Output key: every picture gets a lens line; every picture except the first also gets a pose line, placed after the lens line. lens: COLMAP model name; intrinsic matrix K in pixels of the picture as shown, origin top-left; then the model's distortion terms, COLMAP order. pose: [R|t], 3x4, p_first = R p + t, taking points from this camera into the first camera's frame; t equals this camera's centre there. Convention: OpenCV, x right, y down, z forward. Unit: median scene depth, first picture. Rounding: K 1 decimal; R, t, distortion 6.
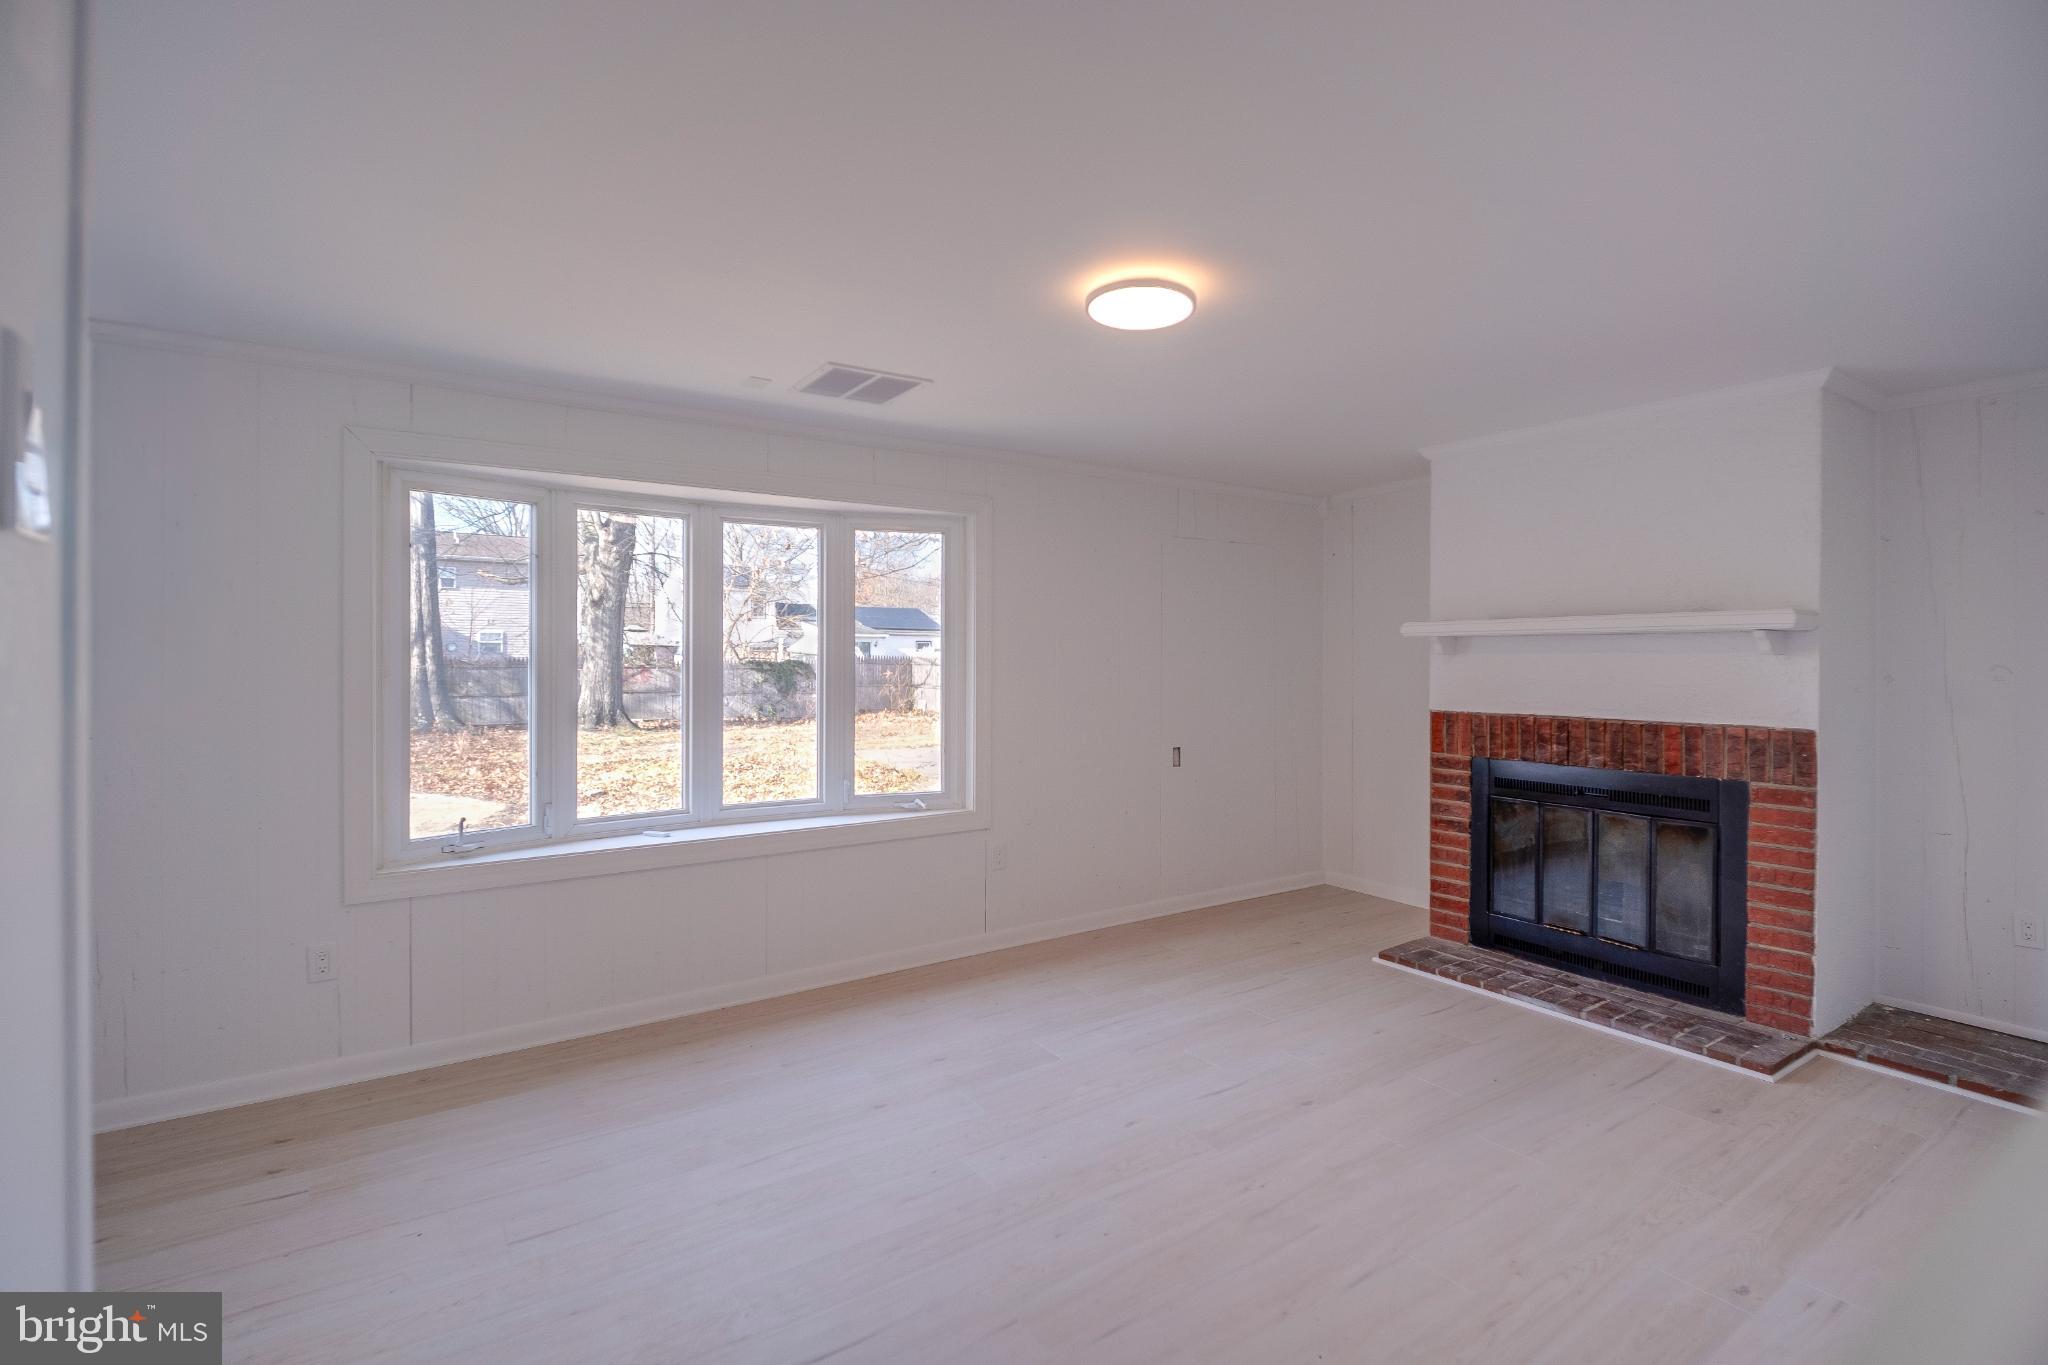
lens RADIAL K [[949.6, 0, 1035.5], [0, 949.6, 641.2], [0, 0, 1]] dist [-0.001028, -0.000548]
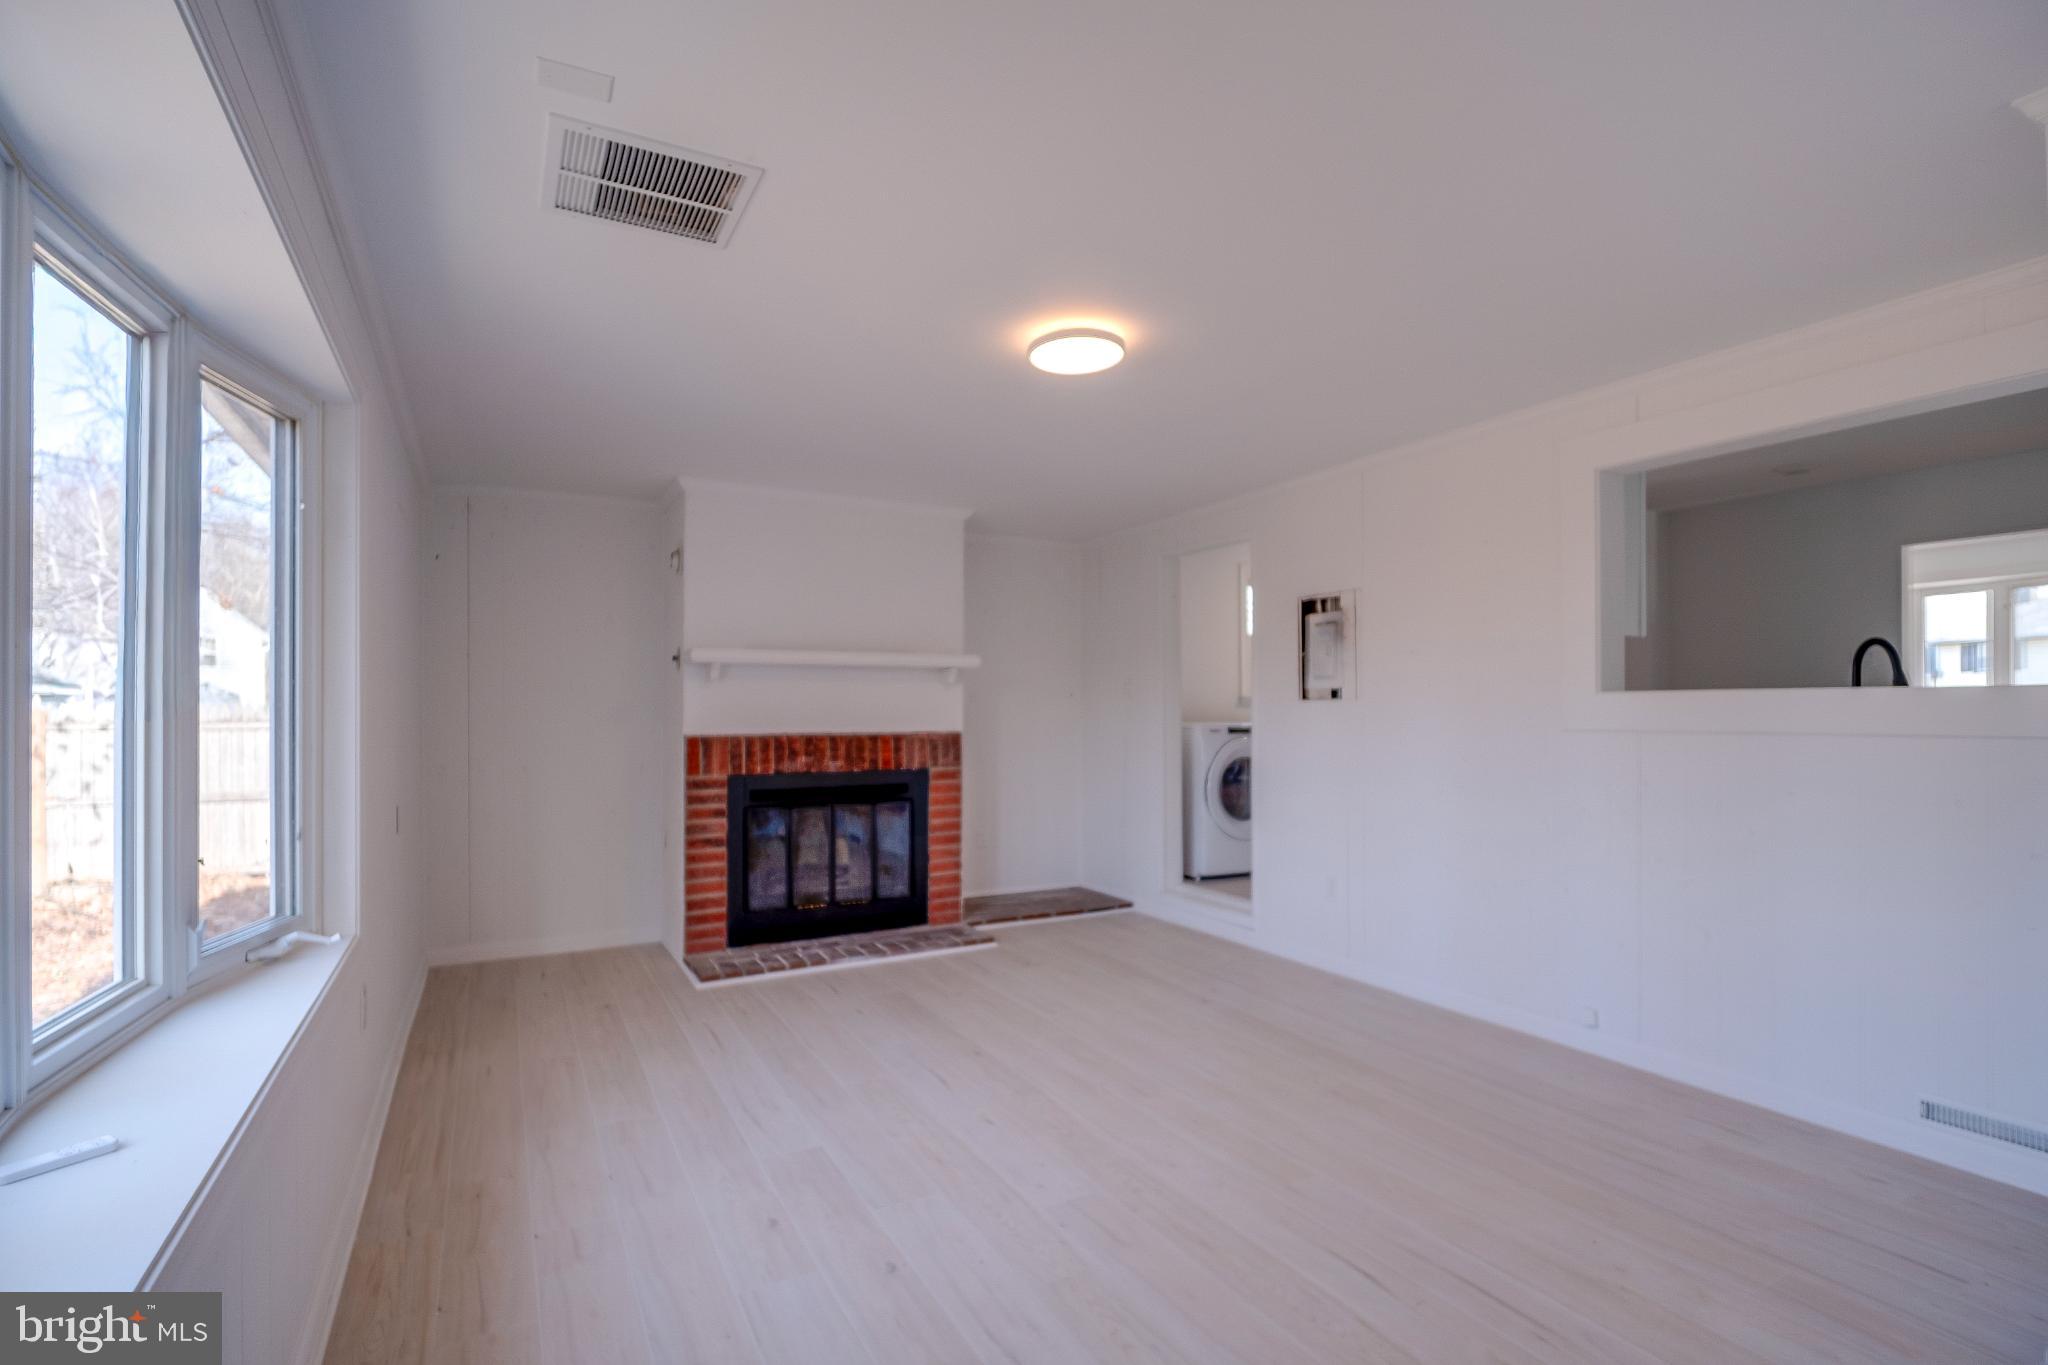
lens RADIAL K [[959.5, 0, 1022.1], [0, 959.5, 693.7], [0, 0, 1]] dist [-0.004005, -0.001049]
pose [[0.093241, 0.012131, 0.995570, -0.680722], [-0.015202, 0.999827, -0.010759, 0.039715], [-0.995528, -0.014131, 0.093409, 0.641815]]
